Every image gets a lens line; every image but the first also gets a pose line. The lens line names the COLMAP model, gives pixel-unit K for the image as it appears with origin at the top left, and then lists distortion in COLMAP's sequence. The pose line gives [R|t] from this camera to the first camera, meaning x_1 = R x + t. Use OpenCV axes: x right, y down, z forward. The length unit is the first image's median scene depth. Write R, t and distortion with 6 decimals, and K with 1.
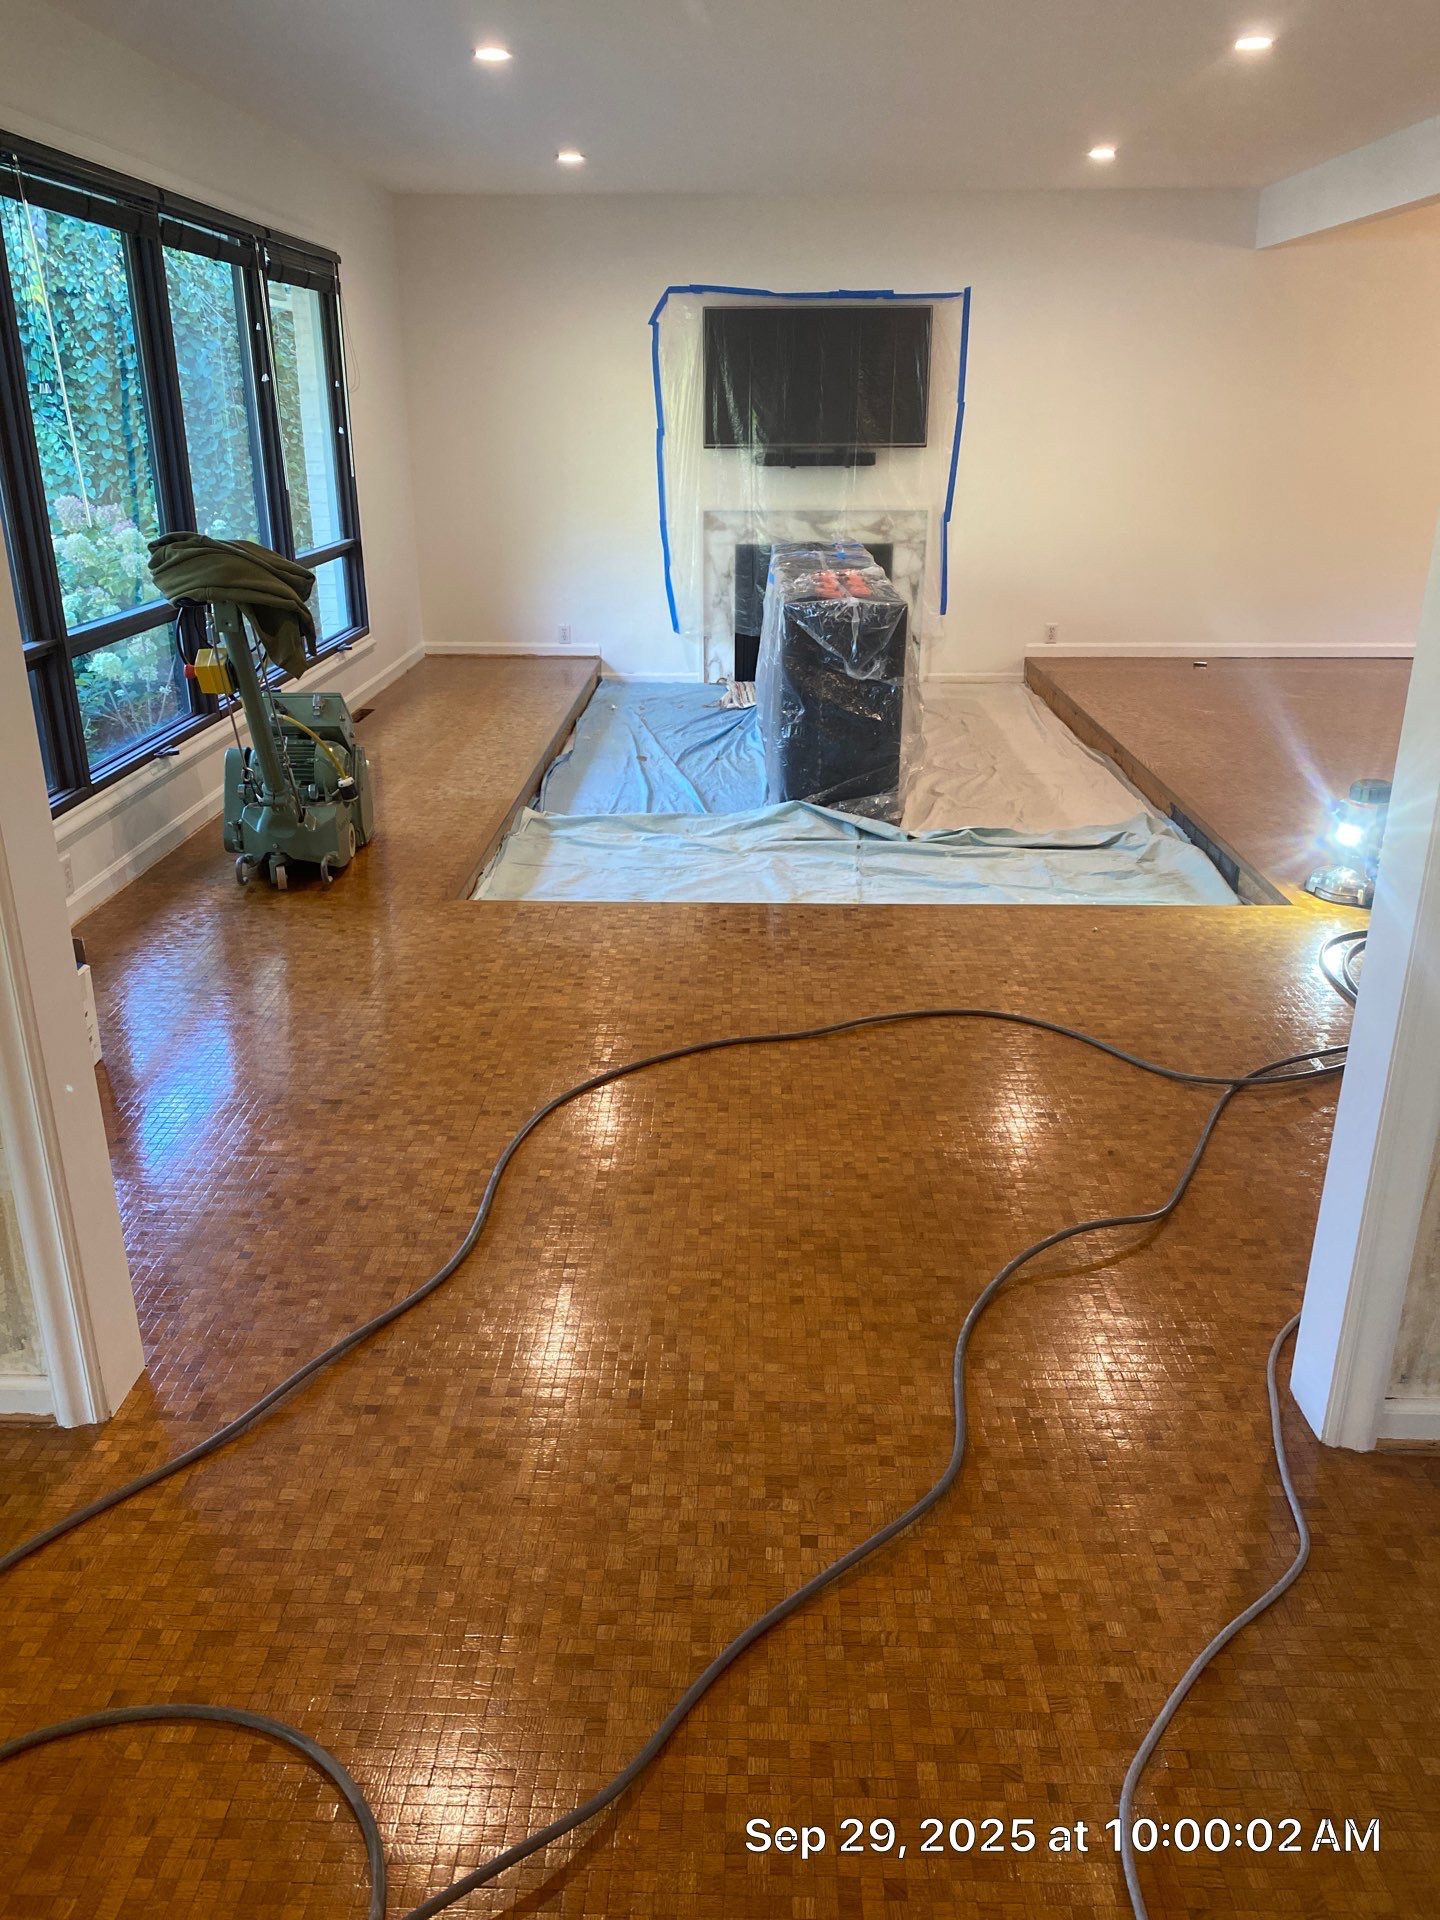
lens RADIAL K [[1475.4, 0, 700.4], [0, 1475.4, 964.2], [0, 0, 1]] dist [0.106674, -0.144704]
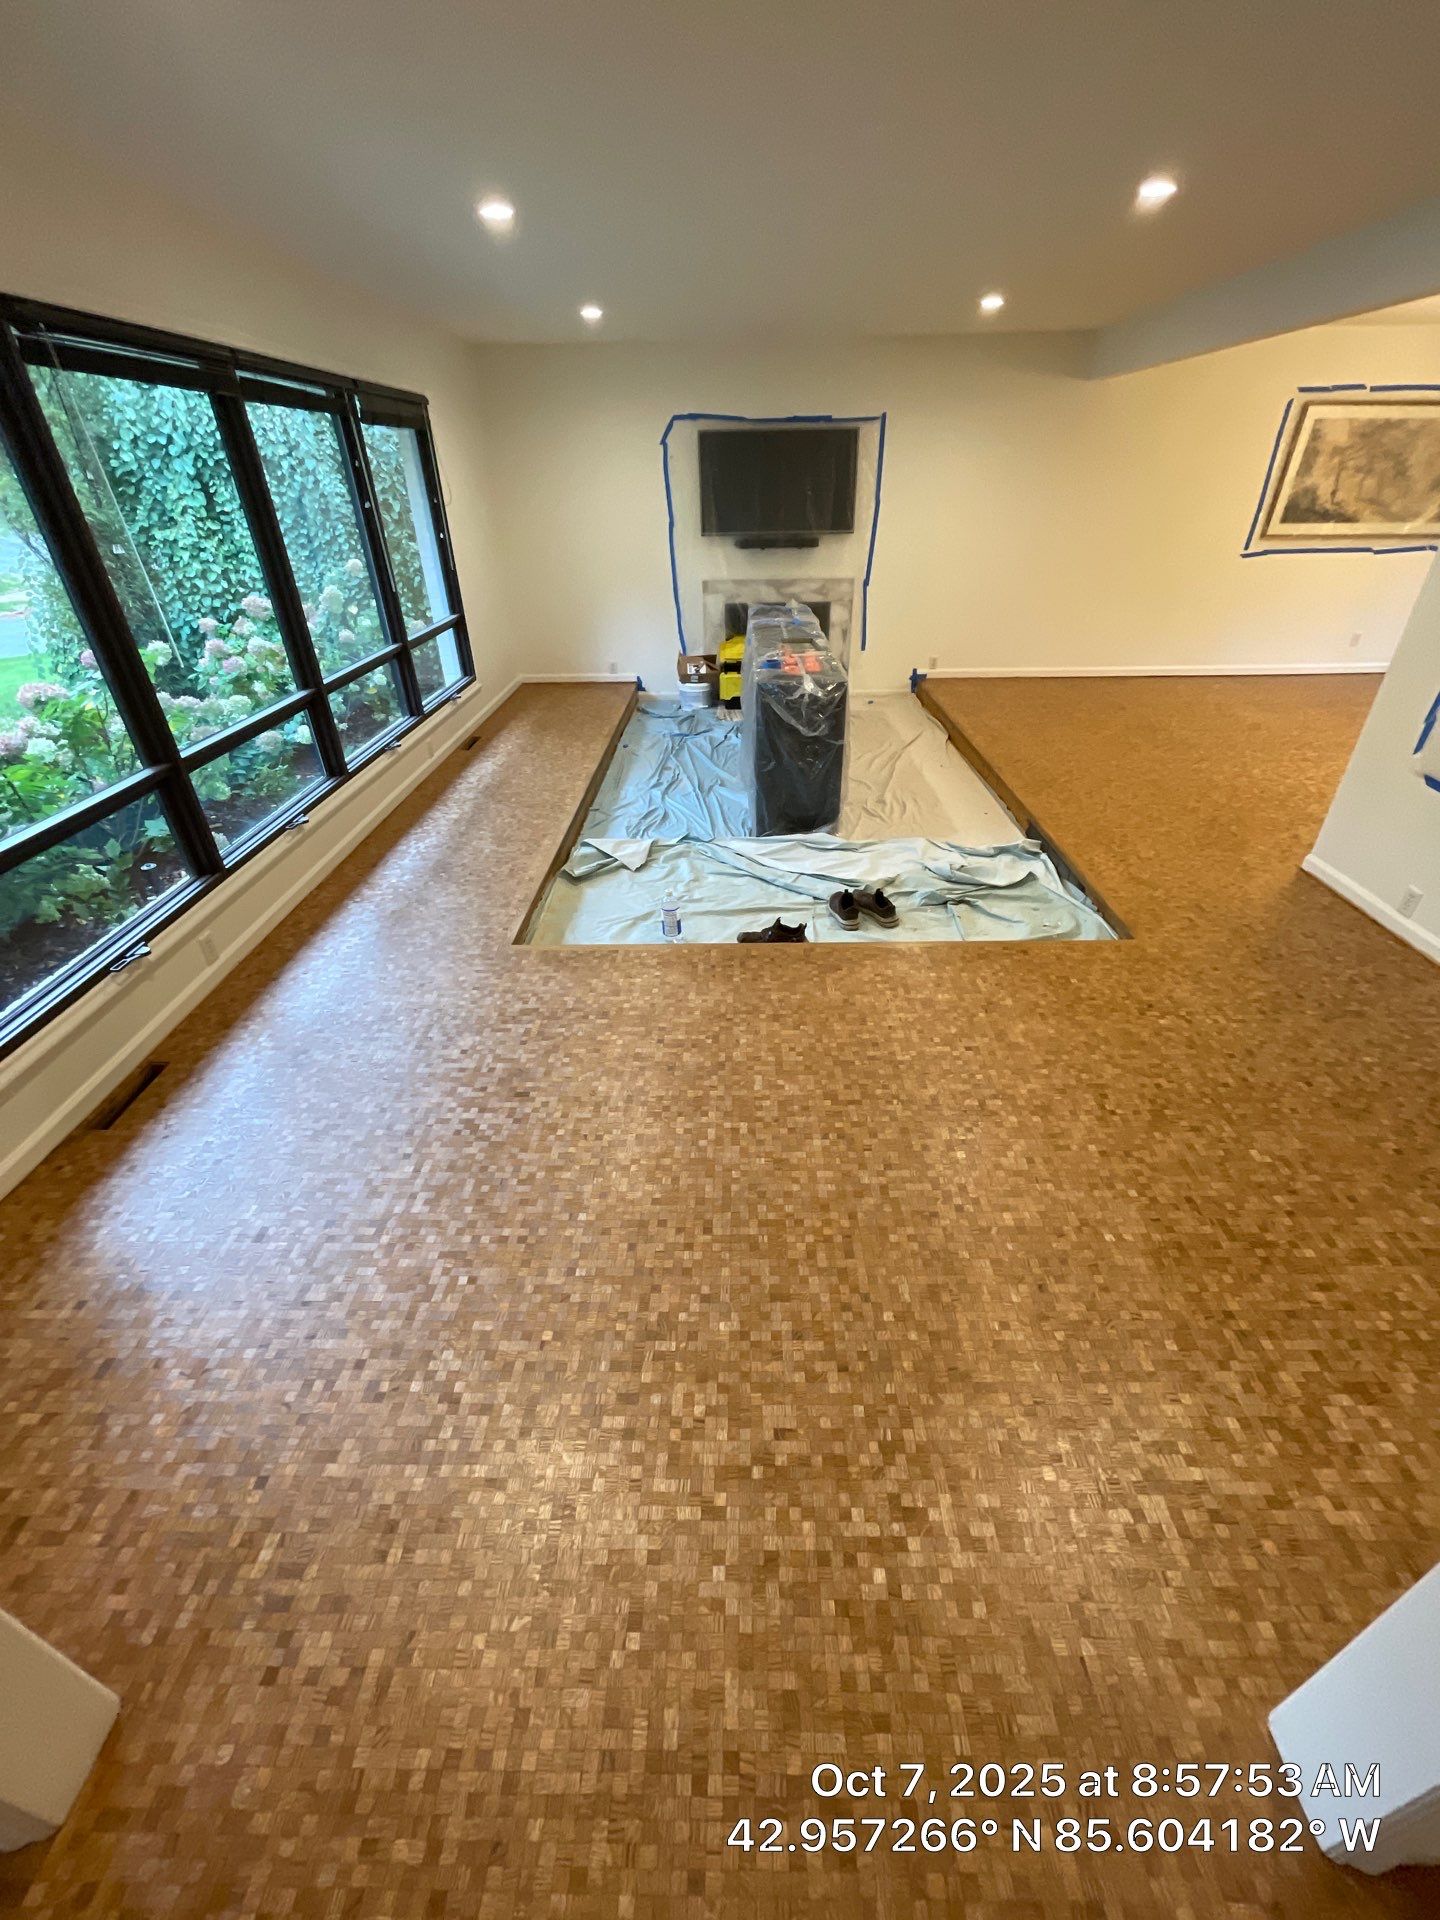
lens RADIAL K [[777.9, 0, 727.6], [0, 777.9, 960.2], [0, 0, 1]] dist [0.001417, -0.000141]
pose [[0.999739, -0.020372, 0.010316, 0.011933], [0.017882, 0.979404, 0.201115, -0.096143], [-0.014200, -0.200878, 0.979513, 0.177665]]
